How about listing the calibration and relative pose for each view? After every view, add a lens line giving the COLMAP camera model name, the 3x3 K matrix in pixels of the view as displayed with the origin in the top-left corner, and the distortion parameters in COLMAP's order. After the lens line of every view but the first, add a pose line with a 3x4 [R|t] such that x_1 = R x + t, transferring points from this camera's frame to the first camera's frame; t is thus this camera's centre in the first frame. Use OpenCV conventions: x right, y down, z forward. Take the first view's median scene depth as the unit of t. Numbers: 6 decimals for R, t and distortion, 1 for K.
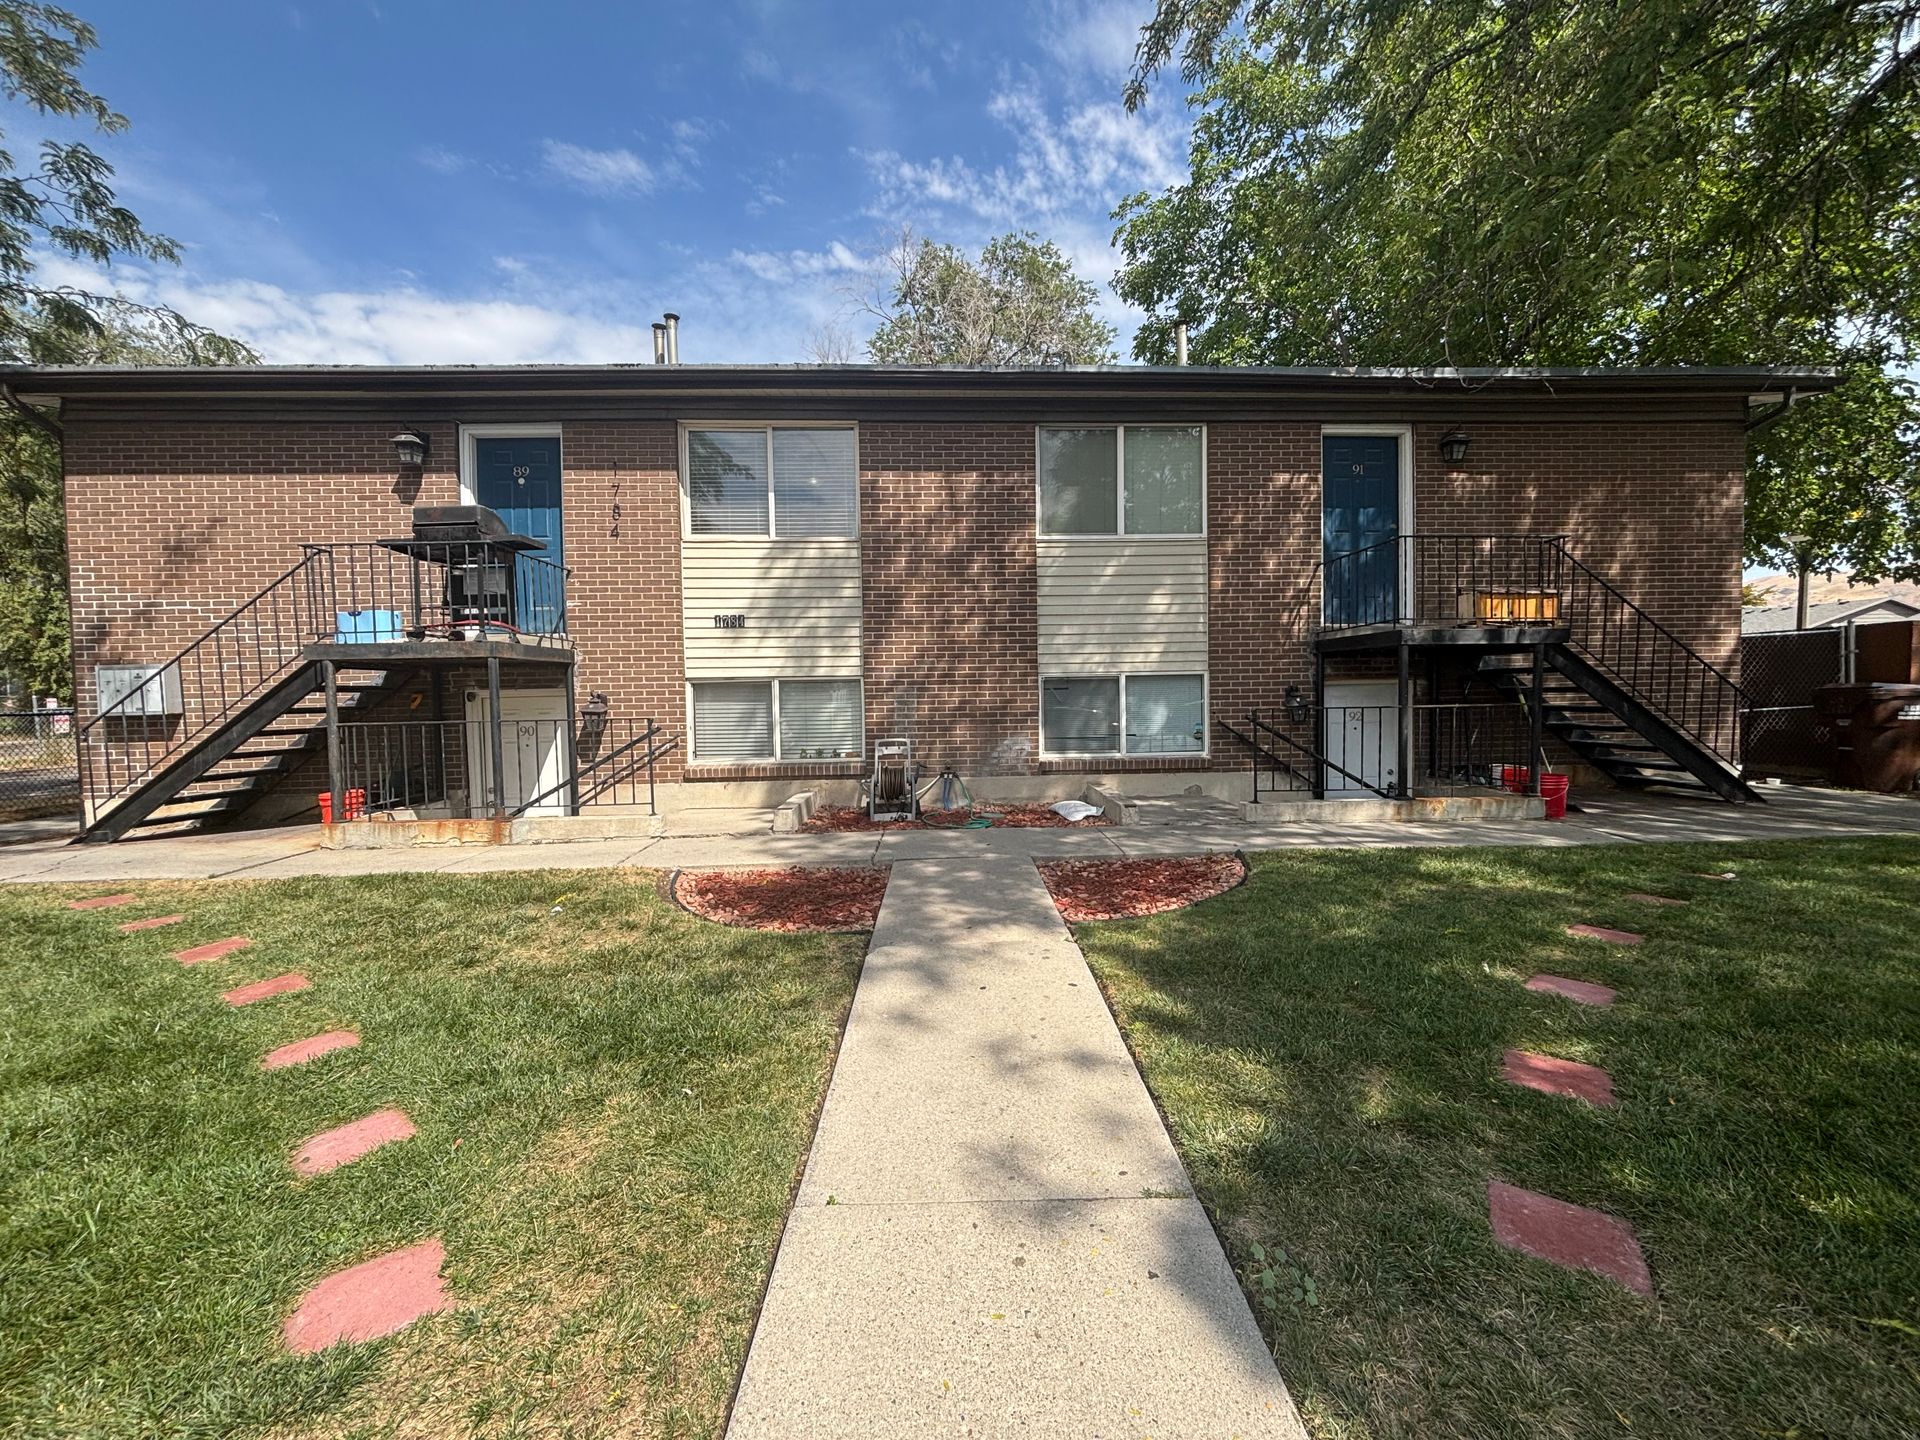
lens RADIAL K [[790.1, 0, 964.1], [0, 790.1, 723.3], [0, 0, 1]] dist [-0.002219, 0.000185]
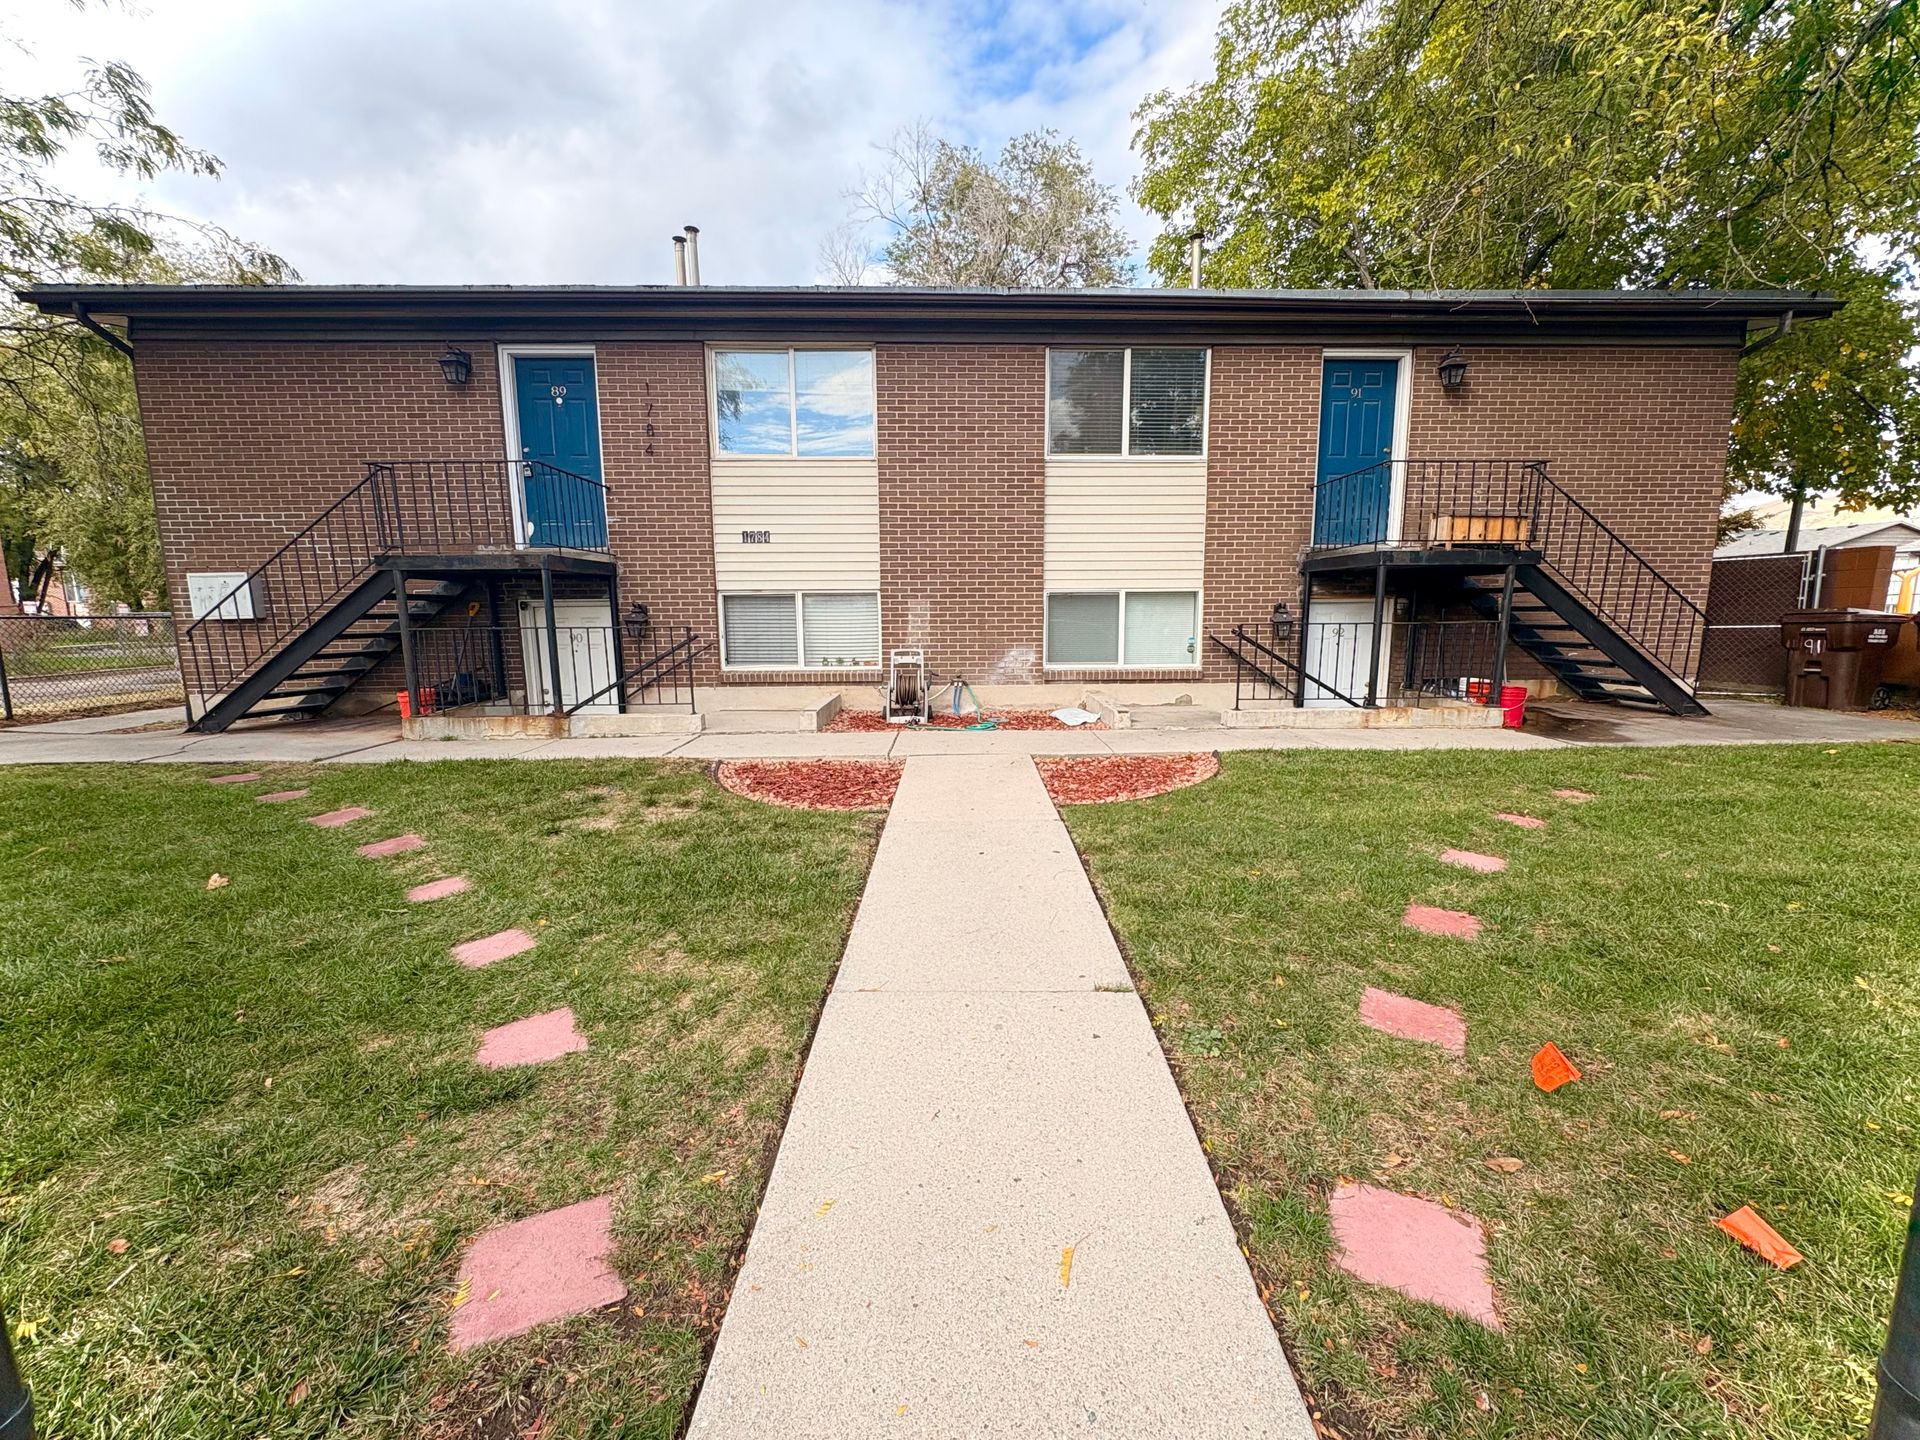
lens RADIAL K [[762.2, 0, 962.0], [0, 762.2, 721.4], [0, 0, 1]] dist [-0.000849, 0.000218]
pose [[0.999740, 0.013240, -0.018573, 0.005232], [-0.011114, 0.993847, 0.110203, 0.002927], [0.019918, -0.109968, 0.993736, -0.054707]]
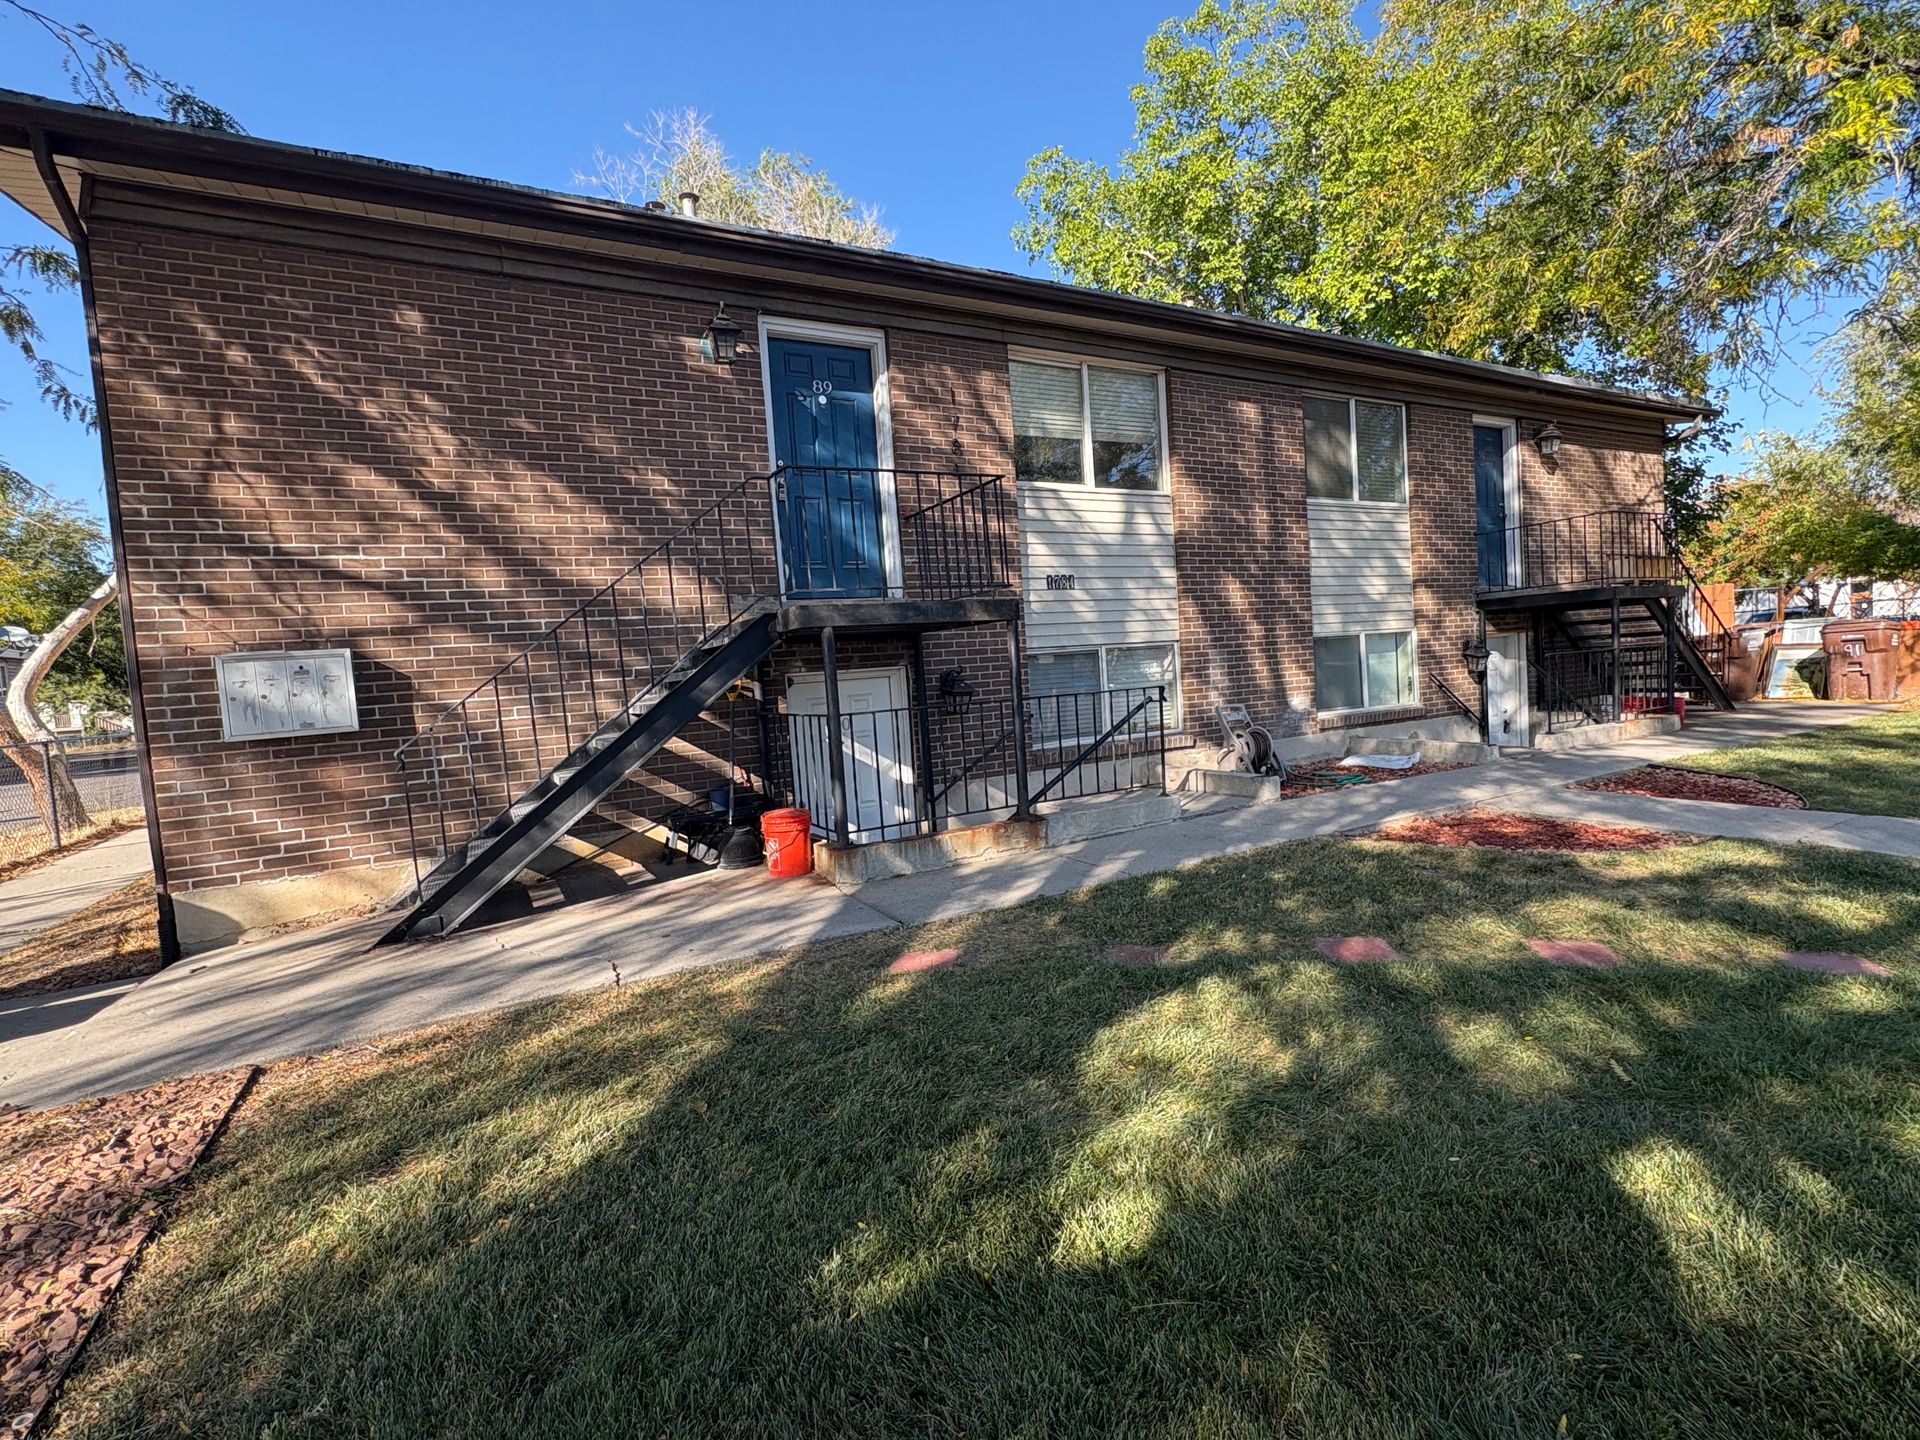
lens RADIAL K [[890.9, 0, 961.4], [0, 890.9, 723.6], [0, 0, 1]] dist [0.001839, -0.000454]
pose [[0.895753, -0.068706, 0.439211, -0.846482], [0.068671, 0.997511, 0.015988, 0.003425], [-0.439217, 0.015840, 0.898242, 0.166597]]
